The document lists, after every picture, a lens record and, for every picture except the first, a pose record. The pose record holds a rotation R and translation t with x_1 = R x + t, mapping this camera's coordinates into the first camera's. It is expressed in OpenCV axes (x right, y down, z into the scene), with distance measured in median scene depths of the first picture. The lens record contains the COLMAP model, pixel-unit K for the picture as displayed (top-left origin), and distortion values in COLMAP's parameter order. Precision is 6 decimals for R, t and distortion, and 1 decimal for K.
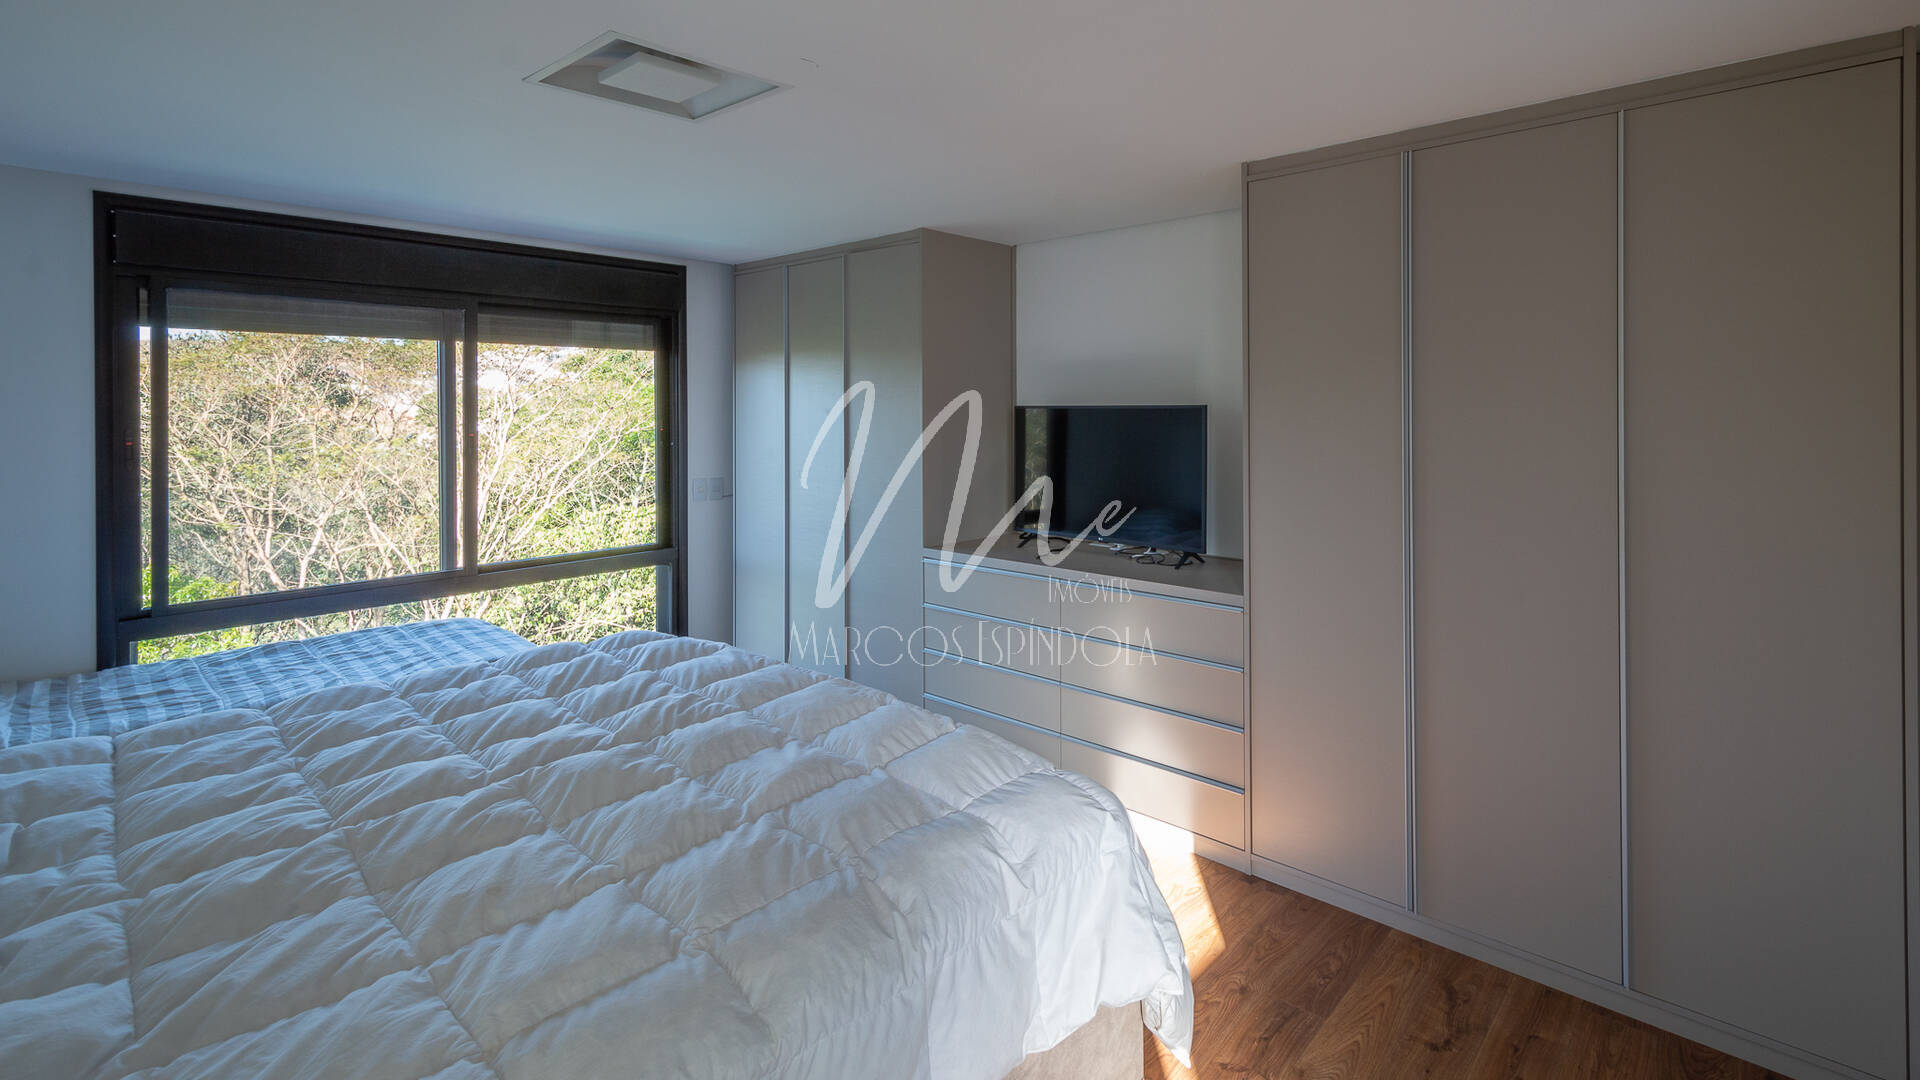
lens RADIAL K [[837.5, 0, 963.5], [0, 837.5, 411.6], [0, 0, 1]] dist [0.013310, -0.004002]
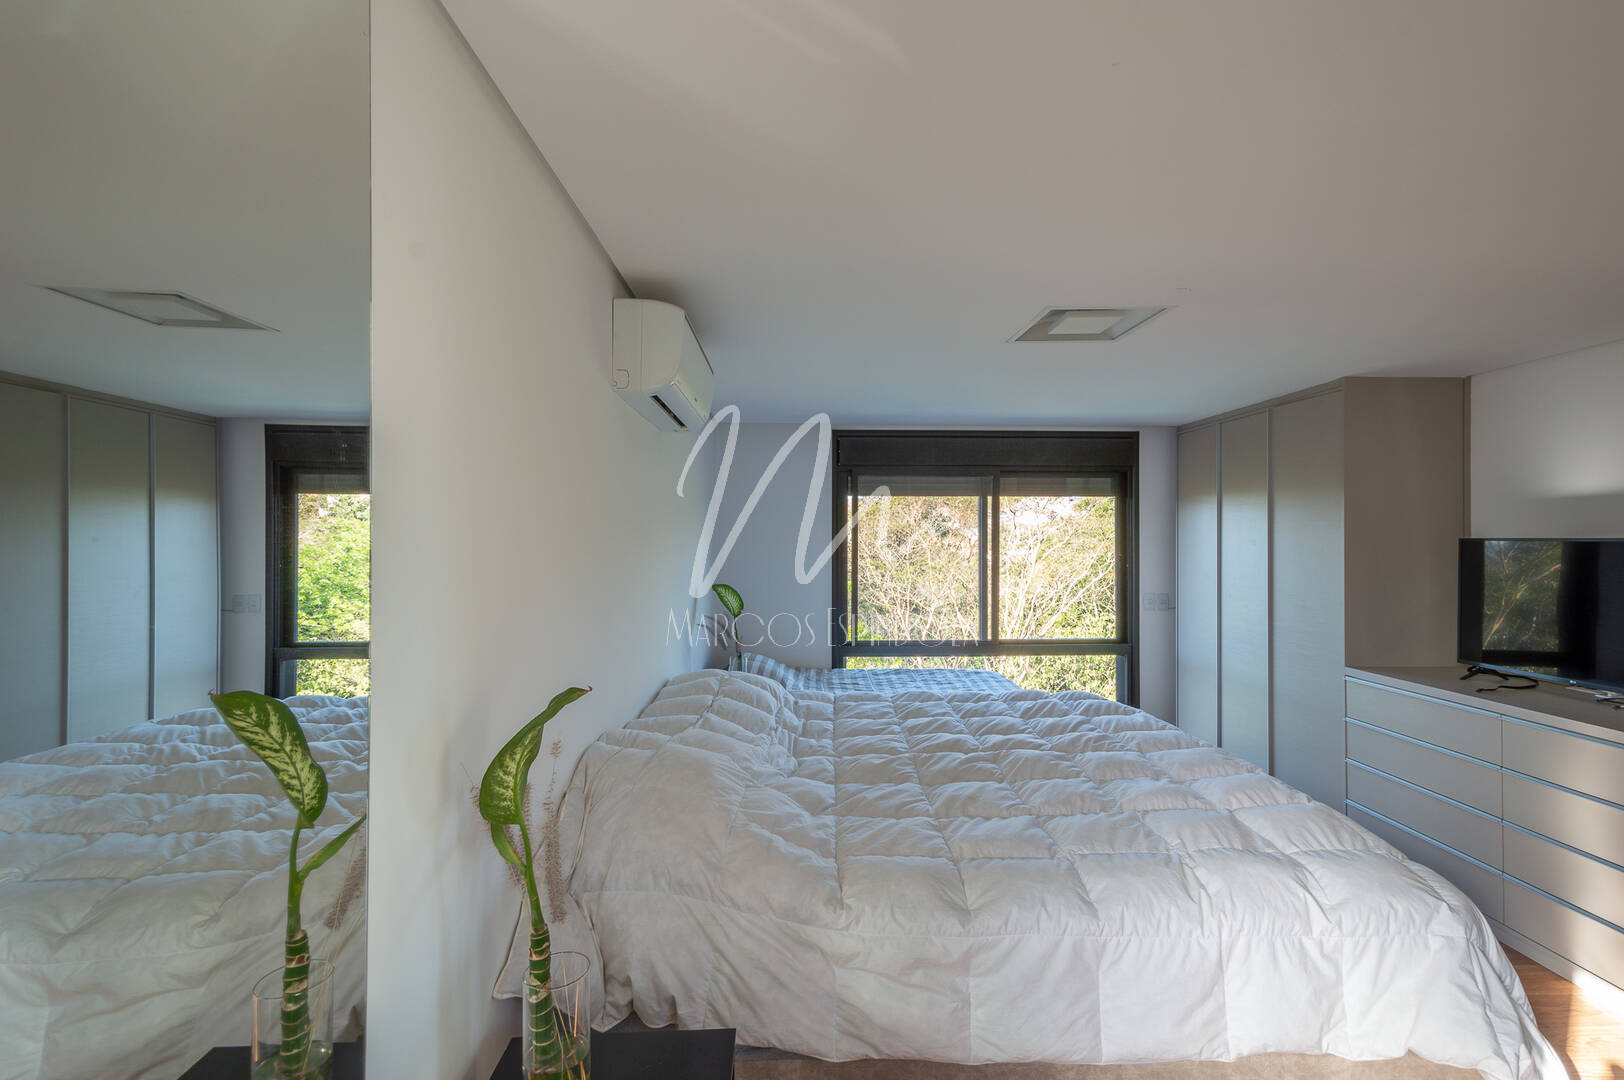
lens RADIAL K [[732.6, 0, 807.6], [0, 732.6, 537.3], [0, 0, 1]] dist [0.003035, -0.000239]
pose [[0.664064, 0.002154, -0.747672, 0.279810], [-0.005839, 0.999980, -0.002306, -0.002077], [0.747653, 0.005897, 0.664064, -0.236358]]
